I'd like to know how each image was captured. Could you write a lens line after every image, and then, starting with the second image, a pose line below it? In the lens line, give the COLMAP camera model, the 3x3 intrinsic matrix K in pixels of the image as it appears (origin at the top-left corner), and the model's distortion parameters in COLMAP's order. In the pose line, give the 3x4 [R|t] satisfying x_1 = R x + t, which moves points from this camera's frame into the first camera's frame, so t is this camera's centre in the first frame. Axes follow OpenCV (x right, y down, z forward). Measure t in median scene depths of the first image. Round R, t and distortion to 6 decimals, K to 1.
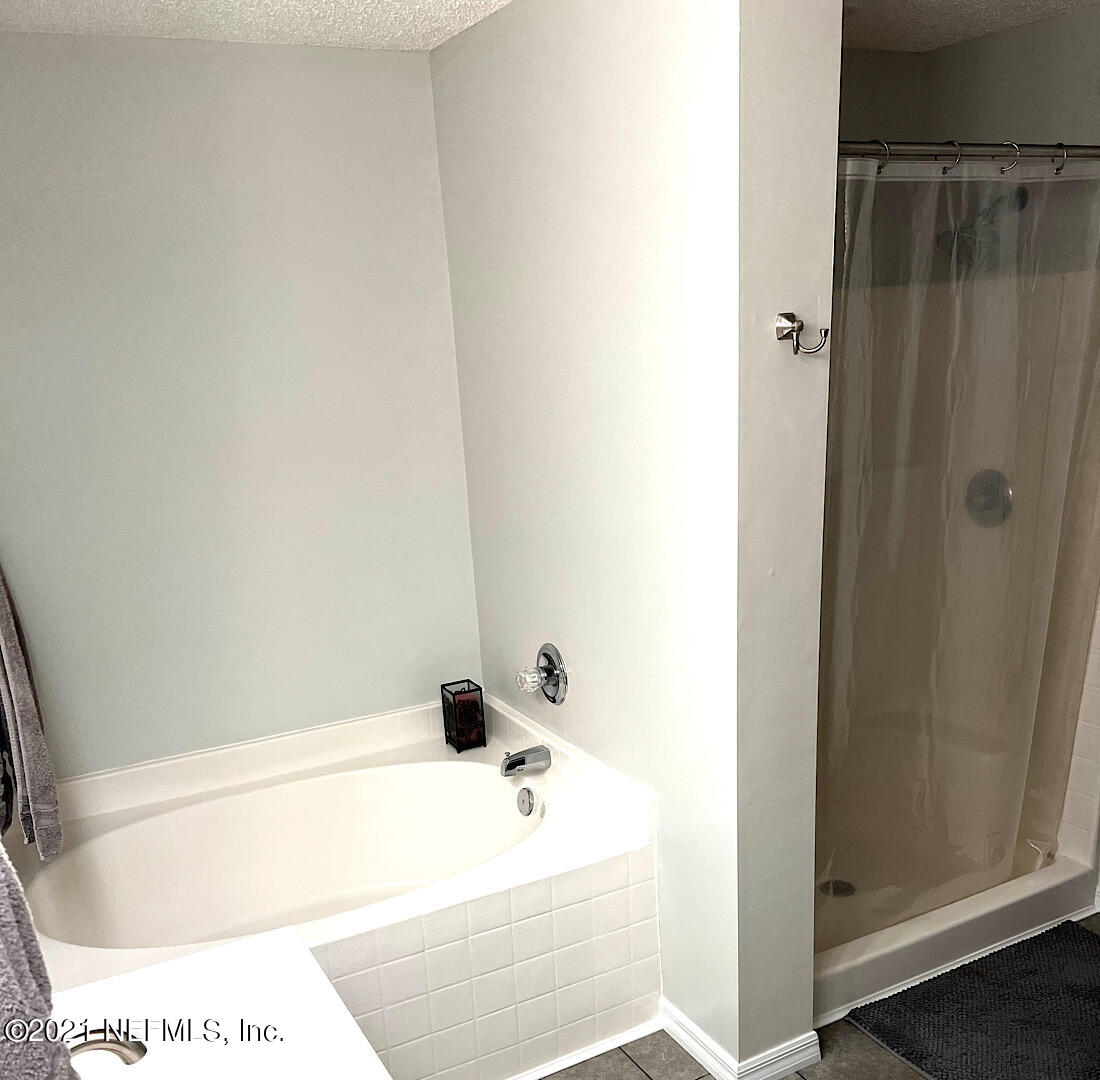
lens RADIAL K [[1117.3, 0, 550.0], [0, 1117.3, 540.0], [0, 0, 1]] dist [0.037299, -0.046478]
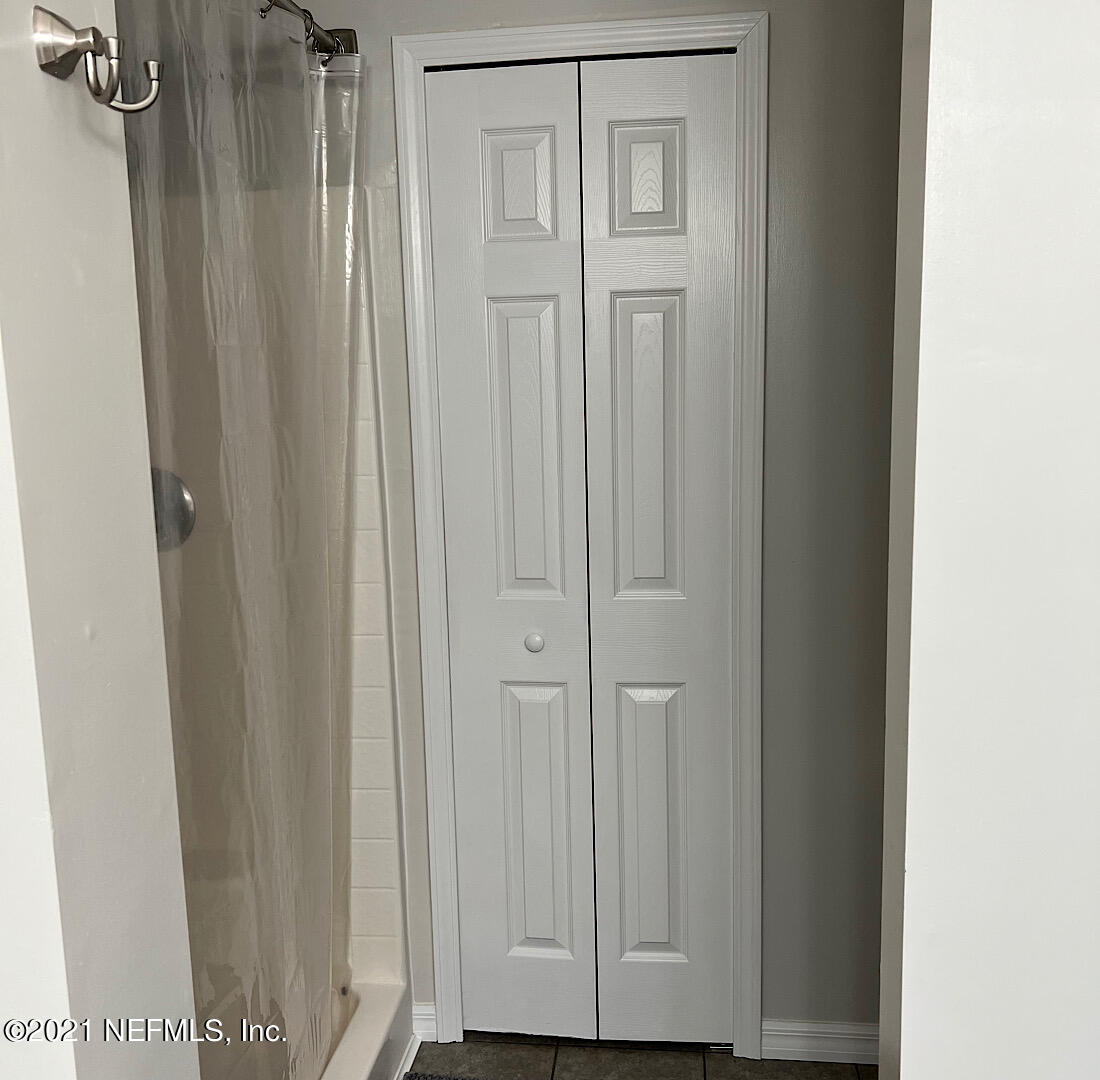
lens RADIAL K [[1117.3, 0, 550.0], [0, 1117.3, 540.0], [0, 0, 1]] dist [0.037299, -0.046478]
pose [[0.574844, -0.092819, 0.812982, -0.036699], [0.149595, 0.988722, 0.007108, 0.015414], [-0.804472, 0.117533, 0.582246, 0.522917]]
